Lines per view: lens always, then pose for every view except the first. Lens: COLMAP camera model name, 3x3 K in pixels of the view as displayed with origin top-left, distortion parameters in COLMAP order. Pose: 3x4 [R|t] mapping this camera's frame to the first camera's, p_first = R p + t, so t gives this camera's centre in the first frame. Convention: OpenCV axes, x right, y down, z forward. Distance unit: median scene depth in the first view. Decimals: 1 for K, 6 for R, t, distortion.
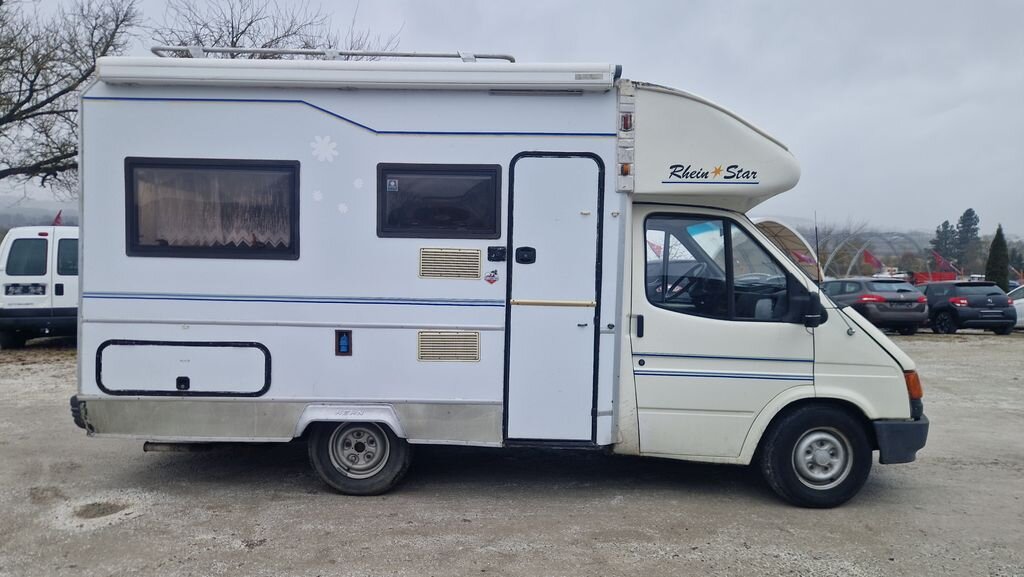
lens RADIAL K [[680.4, 0, 509.4], [0, 680.4, 285.6], [0, 0, 1]] dist [0.076016, -0.049776]
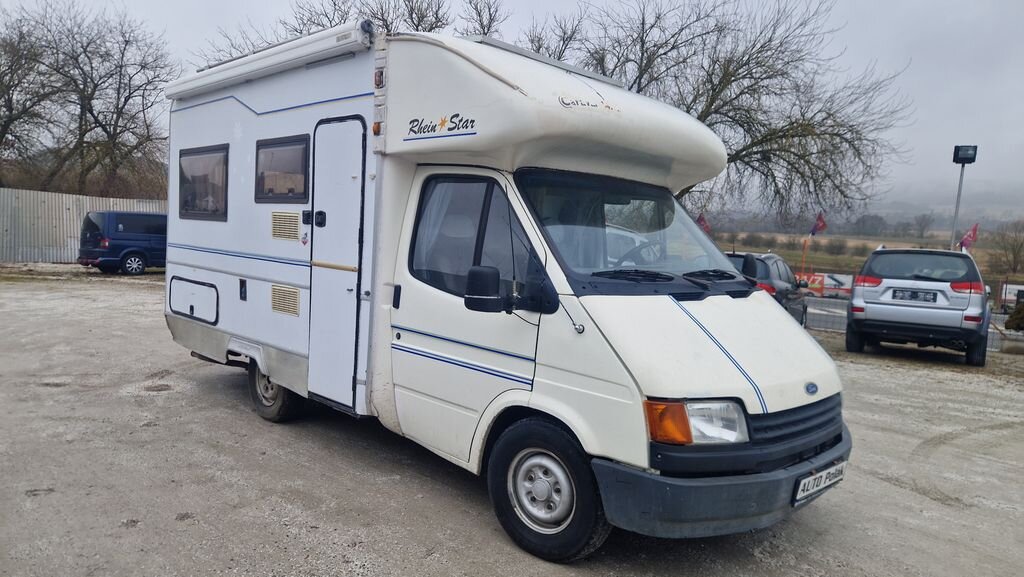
lens RADIAL K [[680.4, 0, 509.4], [0, 680.4, 285.6], [0, 0, 1]] dist [0.076016, -0.049776]
pose [[0.724500, 0.072872, -0.685412, 0.957124], [-0.073196, 0.996907, 0.028619, 0.006276], [0.685377, 0.029435, 0.727593, 0.434355]]
